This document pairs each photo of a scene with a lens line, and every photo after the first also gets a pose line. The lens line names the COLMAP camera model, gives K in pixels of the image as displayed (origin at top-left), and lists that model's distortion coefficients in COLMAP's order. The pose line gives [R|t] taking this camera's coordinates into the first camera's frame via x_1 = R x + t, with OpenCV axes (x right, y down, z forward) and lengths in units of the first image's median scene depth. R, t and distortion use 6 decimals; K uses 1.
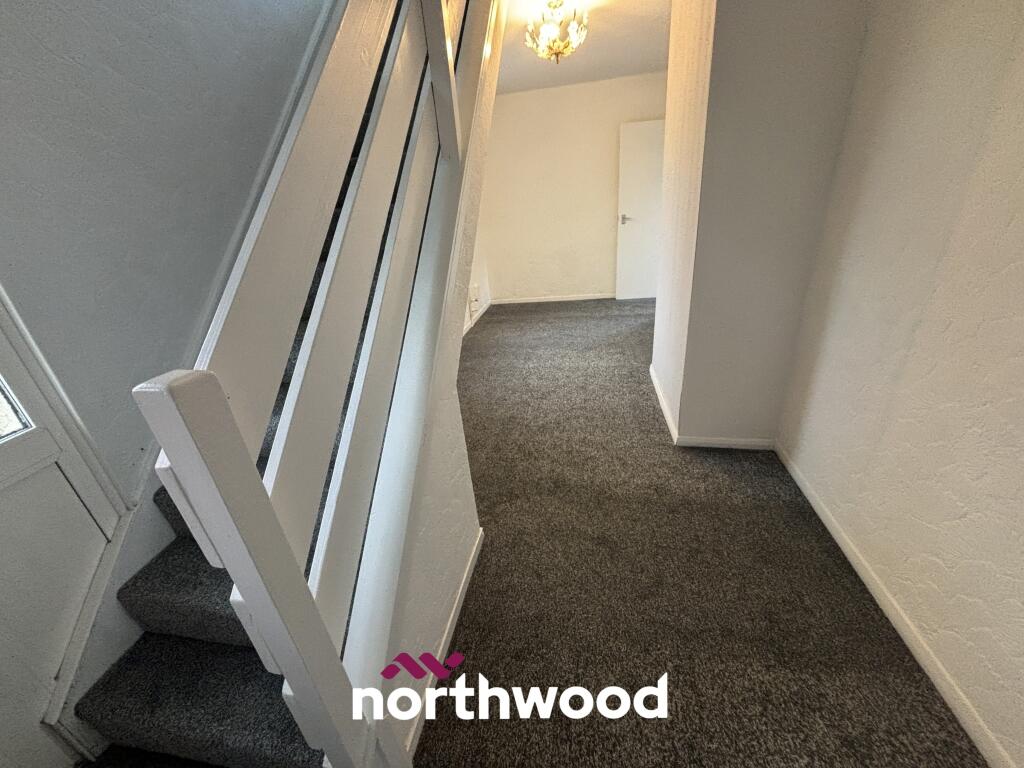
lens RADIAL K [[412.7, 0, 510.6], [0, 412.7, 383.8], [0, 0, 1]] dist [0.001555, -0.001986]
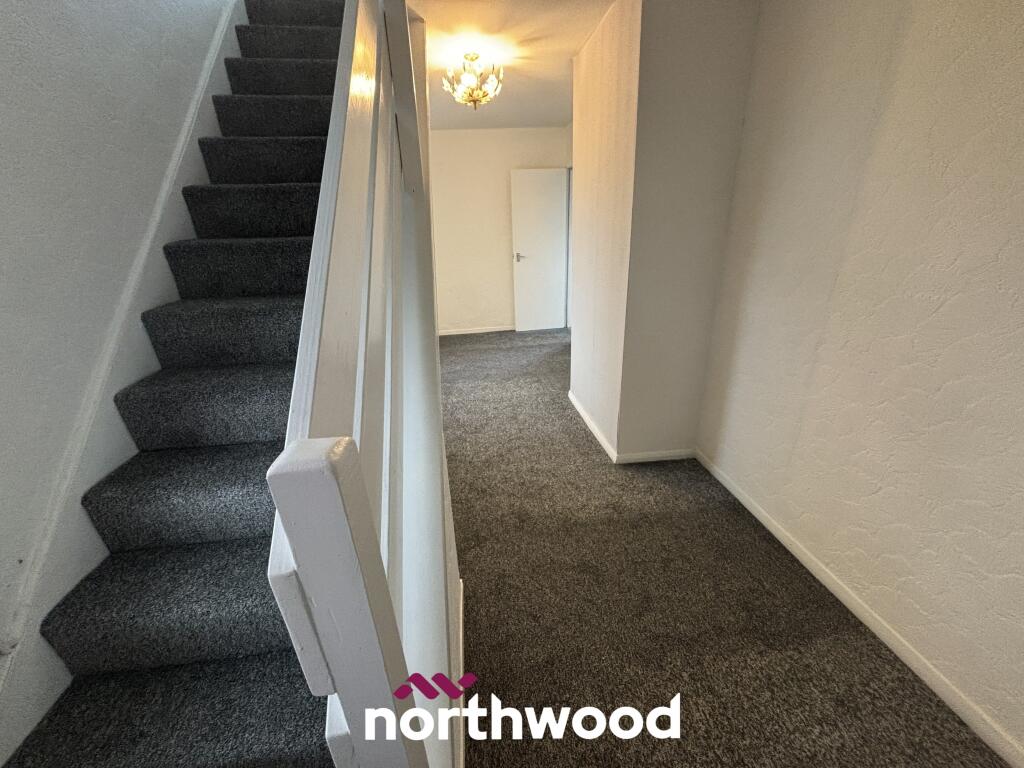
lens RADIAL K [[412.7, 0, 512.3], [0, 412.7, 384.2], [0, 0, 1]] dist [0.001555, -0.001986]
pose [[0.953211, -0.065418, 0.295142, -0.162463], [0.087562, 0.994201, -0.062434, -0.013419], [-0.289347, 0.085356, 0.953411, 0.038373]]
